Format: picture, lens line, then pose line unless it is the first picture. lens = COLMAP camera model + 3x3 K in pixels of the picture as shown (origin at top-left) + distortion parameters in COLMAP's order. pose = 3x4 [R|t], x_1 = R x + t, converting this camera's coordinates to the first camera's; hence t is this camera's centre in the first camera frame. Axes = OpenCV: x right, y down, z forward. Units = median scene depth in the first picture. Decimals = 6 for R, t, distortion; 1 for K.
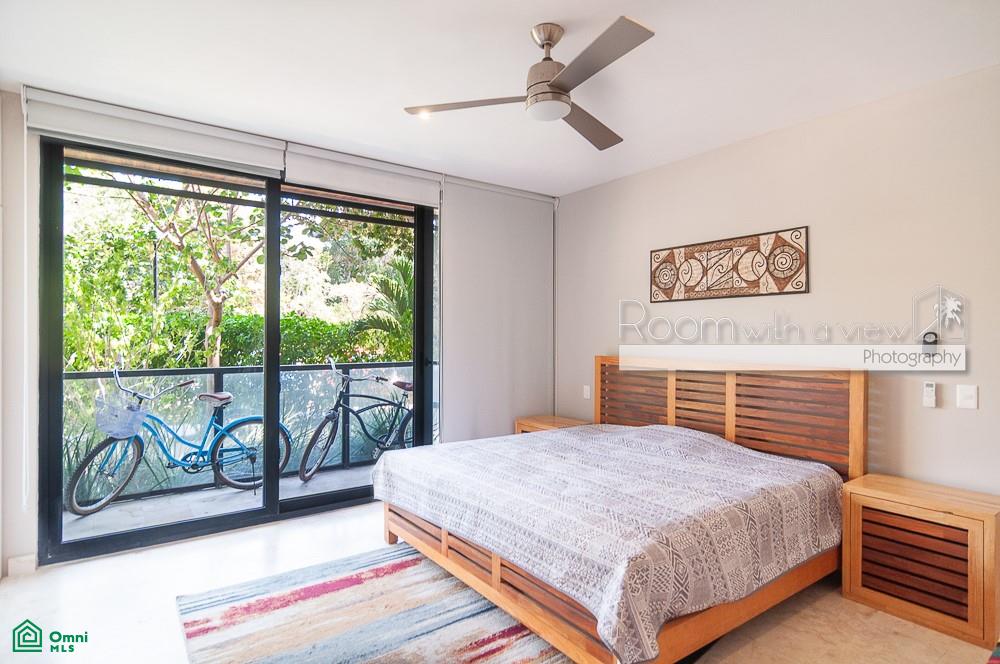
lens RADIAL K [[533.4, 0, 500.9], [0, 533.4, 335.1], [0, 0, 1]] dist [-0.000636, 0.002681]
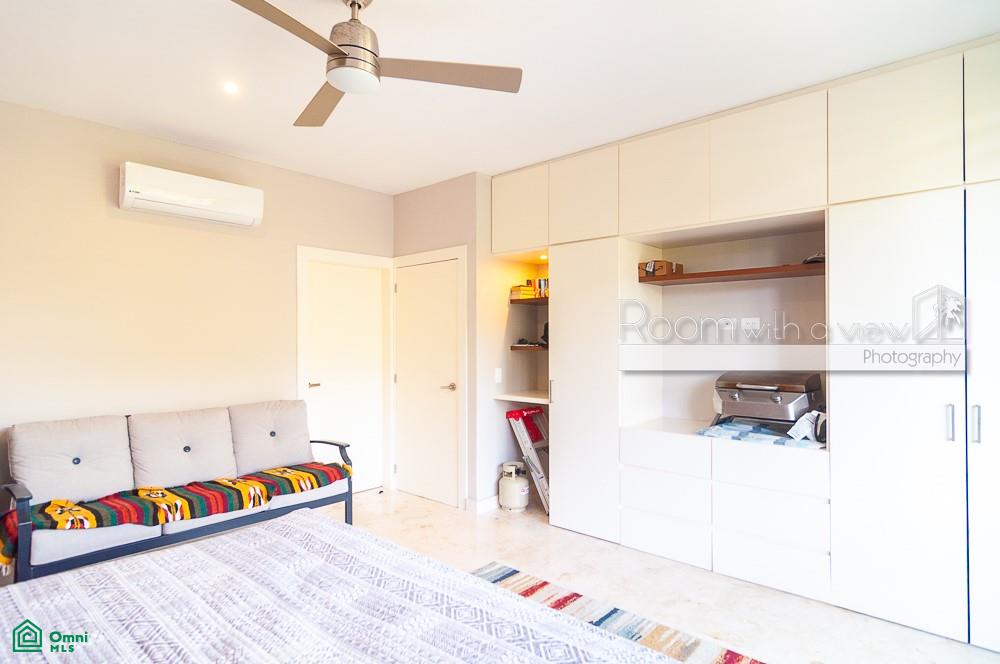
lens RADIAL K [[533.4, 0, 500.9], [0, 533.4, 335.1], [0, 0, 1]] dist [-0.000636, 0.002681]
pose [[-0.980093, -0.006477, -0.198434, 0.020086], [-0.003679, 0.999889, -0.014466, 0.003554], [0.198506, -0.013448, -0.980008, 1.217229]]
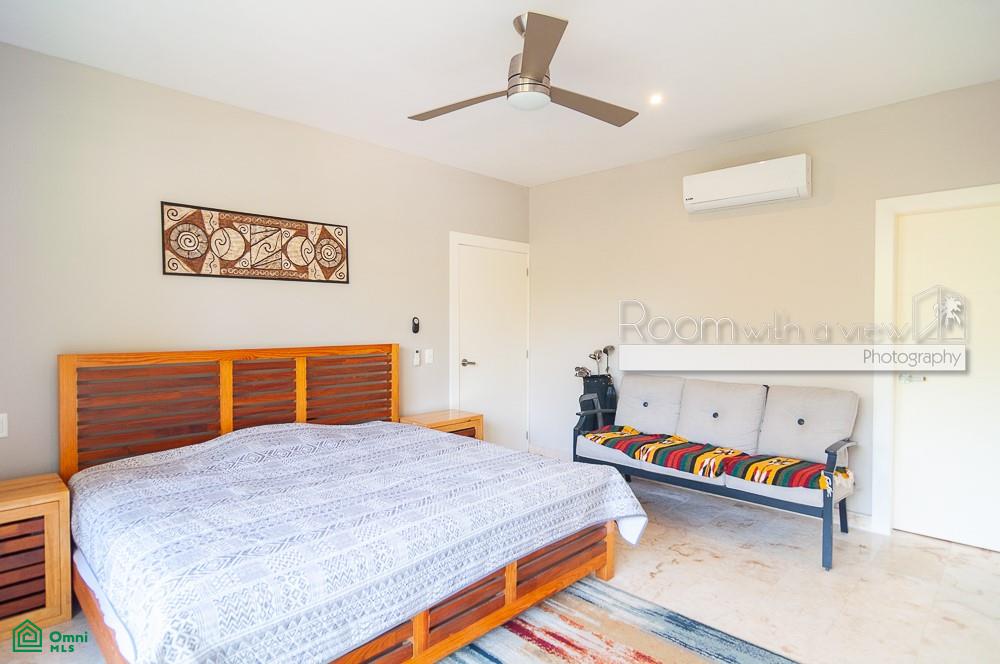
lens RADIAL K [[533.4, 0, 500.9], [0, 533.4, 335.1], [0, 0, 1]] dist [-0.000636, 0.002681]
pose [[-0.160513, -0.031253, 0.986539, -0.598795], [-0.000226, 0.999500, 0.031627, -0.001583], [-0.987034, 0.004853, -0.160440, 0.786799]]
